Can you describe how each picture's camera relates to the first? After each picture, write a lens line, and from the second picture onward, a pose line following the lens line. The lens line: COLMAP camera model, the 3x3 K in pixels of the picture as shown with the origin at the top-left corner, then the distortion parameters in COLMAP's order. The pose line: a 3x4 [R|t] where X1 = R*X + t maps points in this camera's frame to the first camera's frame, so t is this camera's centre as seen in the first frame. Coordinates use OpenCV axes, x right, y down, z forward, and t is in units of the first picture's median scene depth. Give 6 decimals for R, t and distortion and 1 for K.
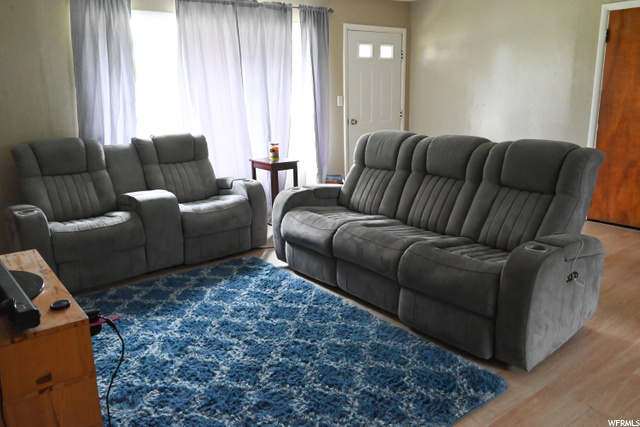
lens RADIAL K [[515.6, 0, 320.0], [0, 515.6, 213.5], [0, 0, 1]] dist [0.006084, 0.006504]
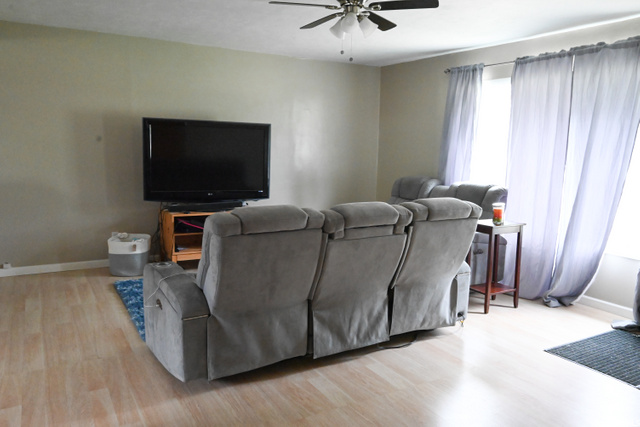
lens RADIAL K [[515.6, 0, 320.0], [0, 515.6, 213.5], [0, 0, 1]] dist [0.006084, 0.006504]
pose [[-0.192077, 0.164249, -0.967537, 0.903222], [-0.224013, 0.952529, 0.206173, -0.252767], [0.955471, 0.256342, -0.146165, 0.861464]]
